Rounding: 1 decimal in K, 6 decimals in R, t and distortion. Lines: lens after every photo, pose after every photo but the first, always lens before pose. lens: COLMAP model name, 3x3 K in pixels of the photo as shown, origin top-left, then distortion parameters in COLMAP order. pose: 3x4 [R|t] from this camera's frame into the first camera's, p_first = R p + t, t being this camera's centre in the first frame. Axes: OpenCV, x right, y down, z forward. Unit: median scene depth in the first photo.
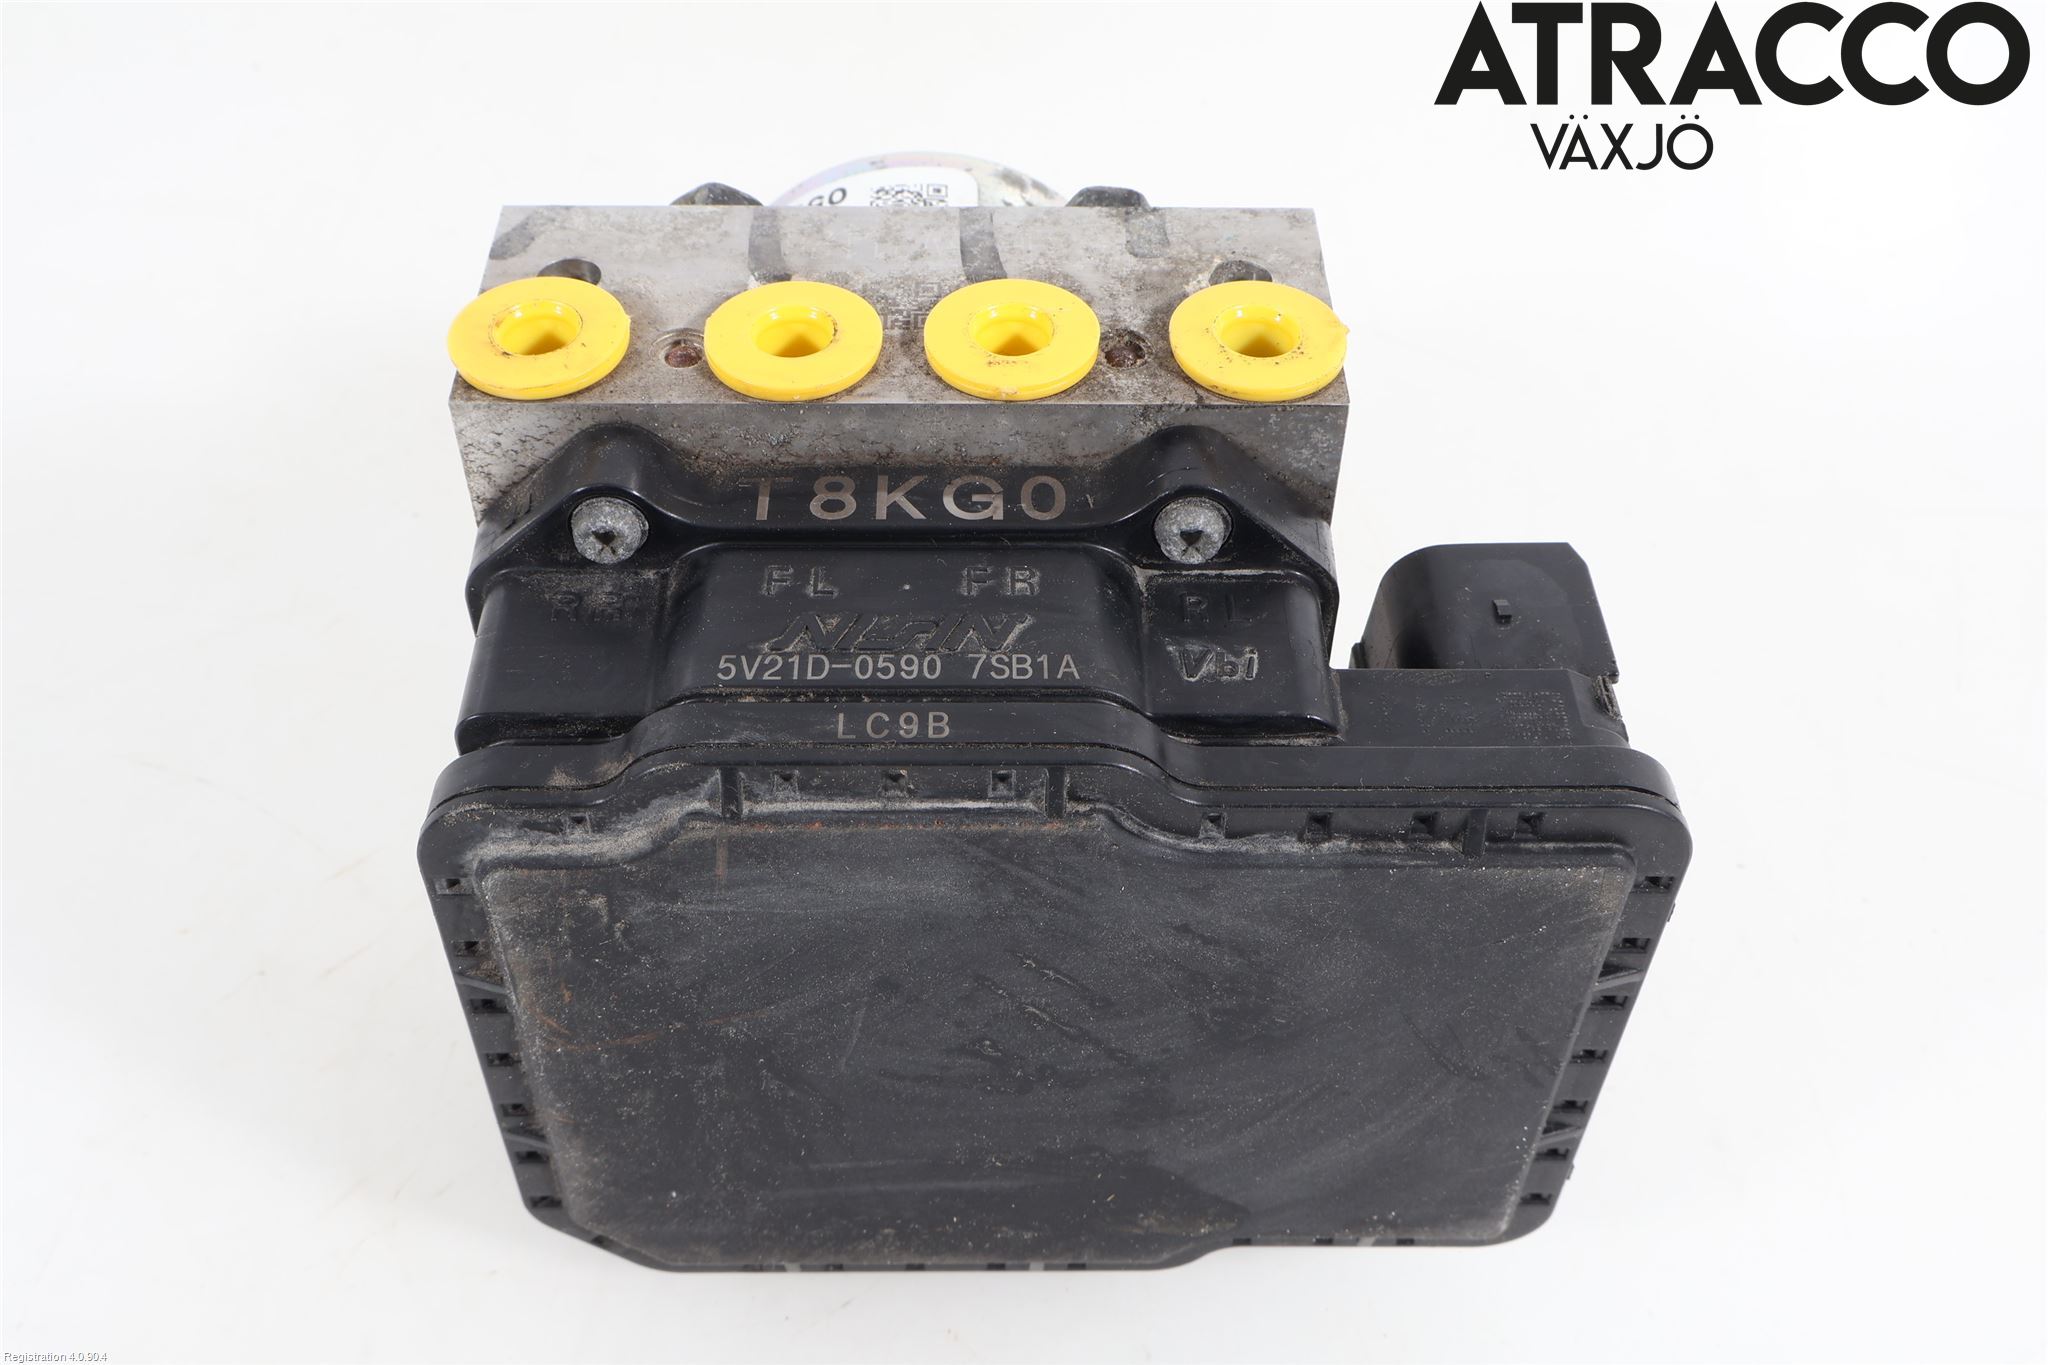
lens RADIAL K [[2127.6, 0, 1020.4], [0, 2127.6, 682.6], [0, 0, 1]] dist [-0.005017, 0.000000]
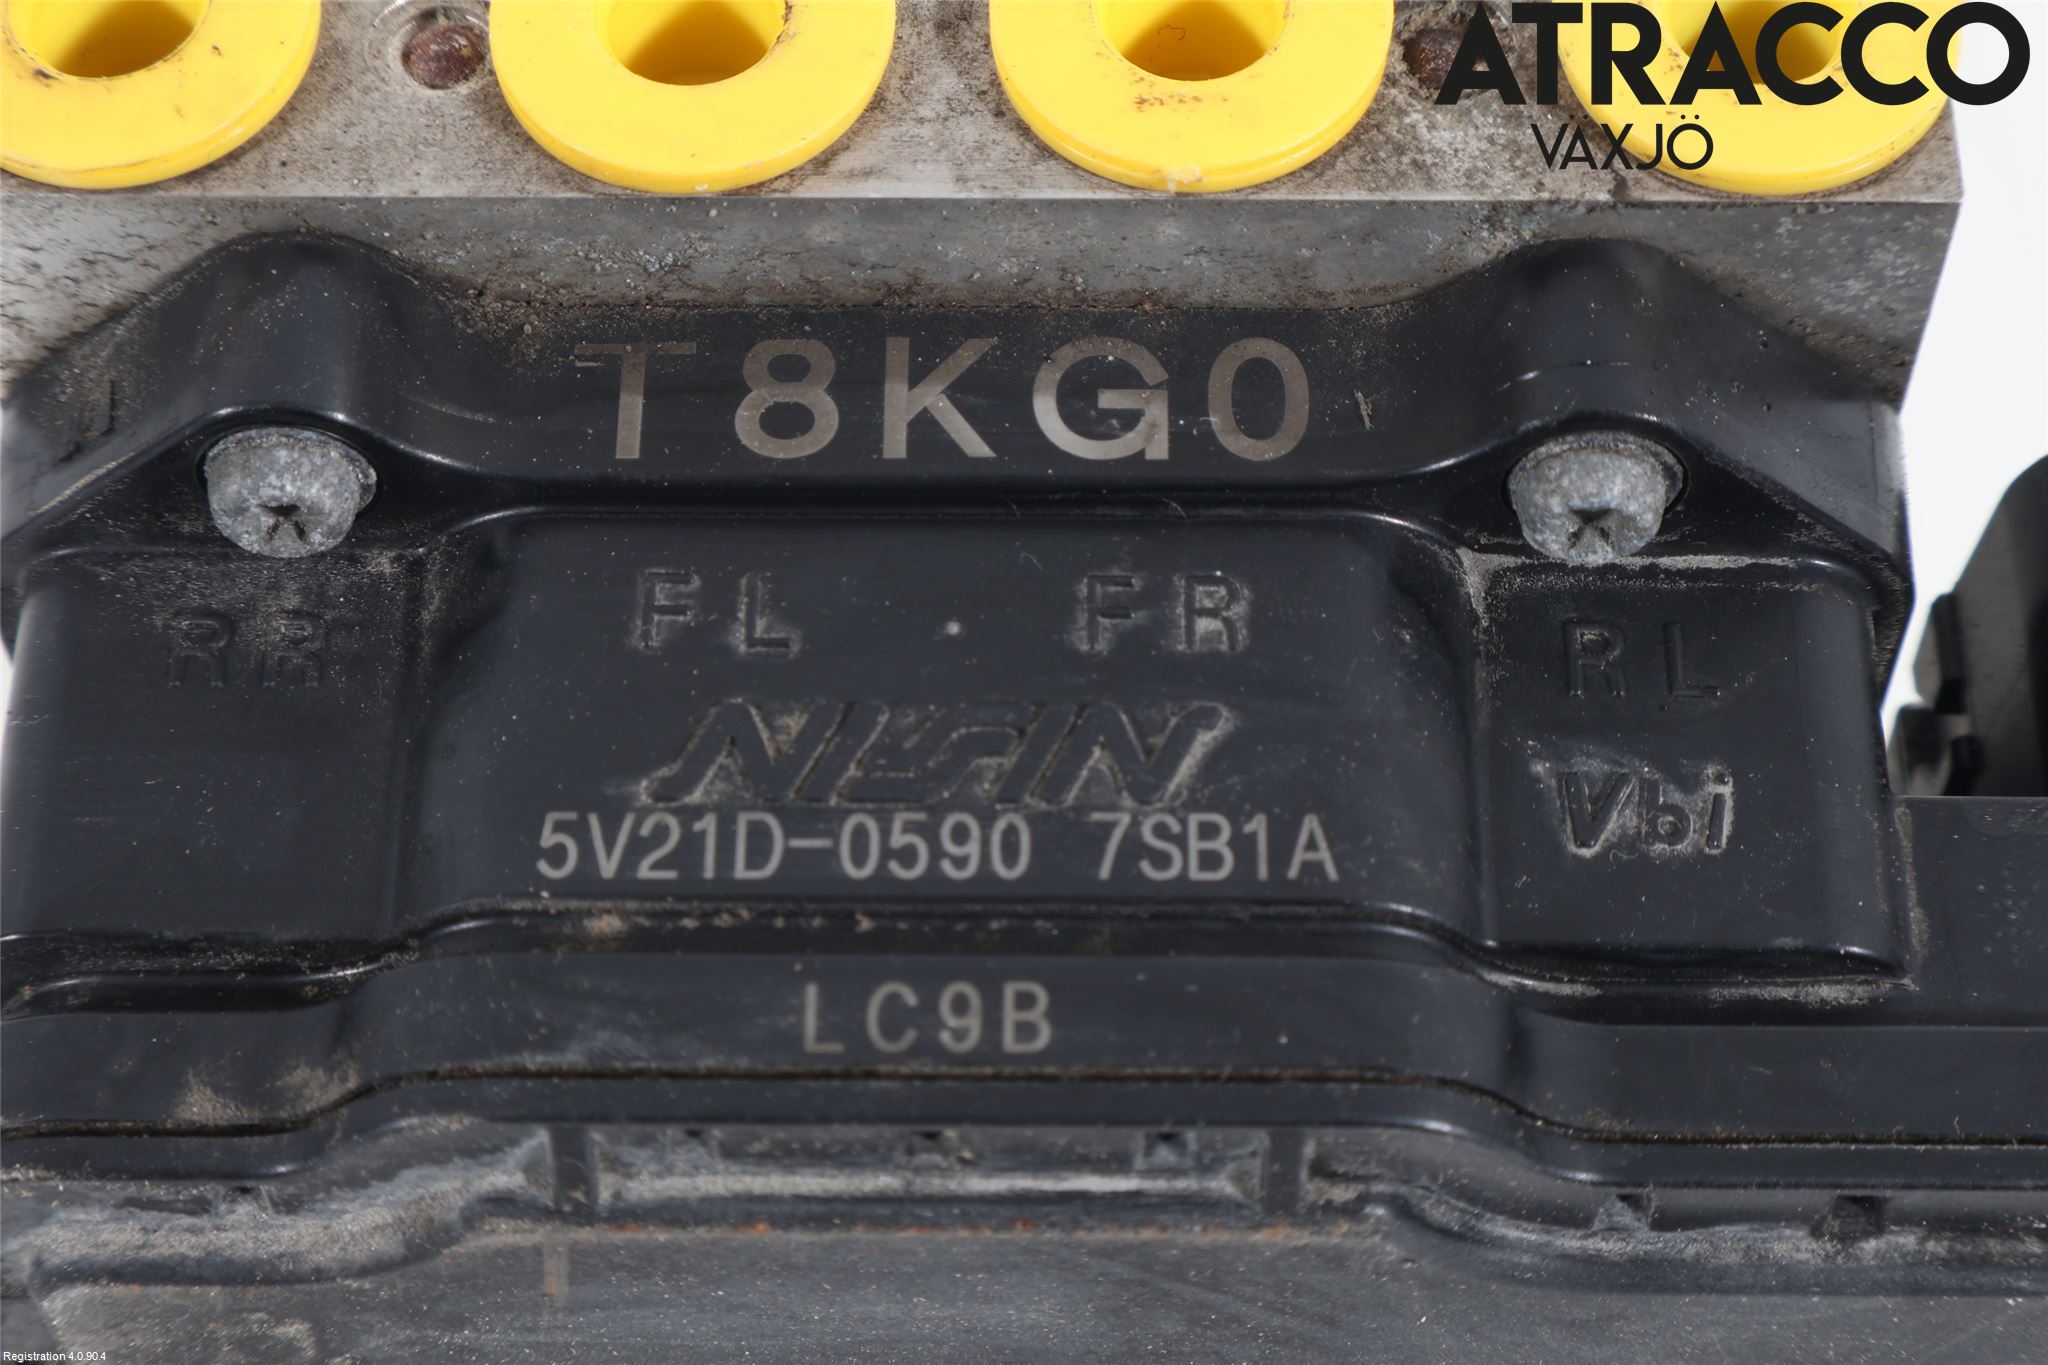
lens RADIAL K [[4298.5, 0, 1025.8], [0, 4298.5, 682.4], [0, 0, 1]] dist [-0.007340, 0.000000]
pose [[0.999556, 0.008414, -0.028580, -0.012051], [-0.002074, 0.976614, 0.214989, -0.228801], [0.029721, -0.214835, 0.976198, 0.112823]]
